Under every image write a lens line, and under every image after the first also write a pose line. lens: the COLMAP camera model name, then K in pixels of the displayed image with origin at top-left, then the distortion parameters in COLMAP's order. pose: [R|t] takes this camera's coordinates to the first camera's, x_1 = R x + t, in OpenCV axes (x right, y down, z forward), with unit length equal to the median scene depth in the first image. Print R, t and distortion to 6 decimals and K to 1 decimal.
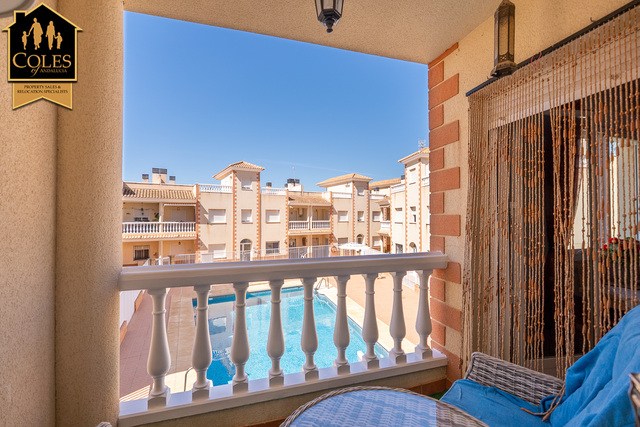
lens RADIAL K [[272.4, 0, 328.3], [0, 272.4, 212.6], [0, 0, 1]] dist [-0.004028, -0.001696]
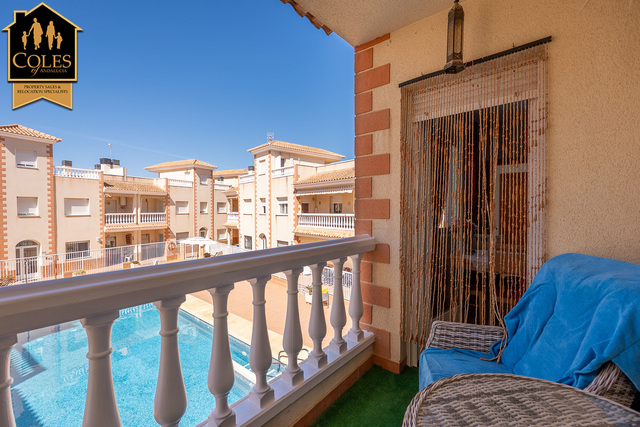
lens RADIAL K [[272.4, 0, 321.4], [0, 272.4, 213.9], [0, 0, 1]] dist [-0.004028, -0.001696]
pose [[0.843183, -0.009718, 0.537539, -0.276568], [-0.007315, 0.999537, 0.029544, 0.033036], [-0.537578, -0.028843, 0.842721, 0.215601]]
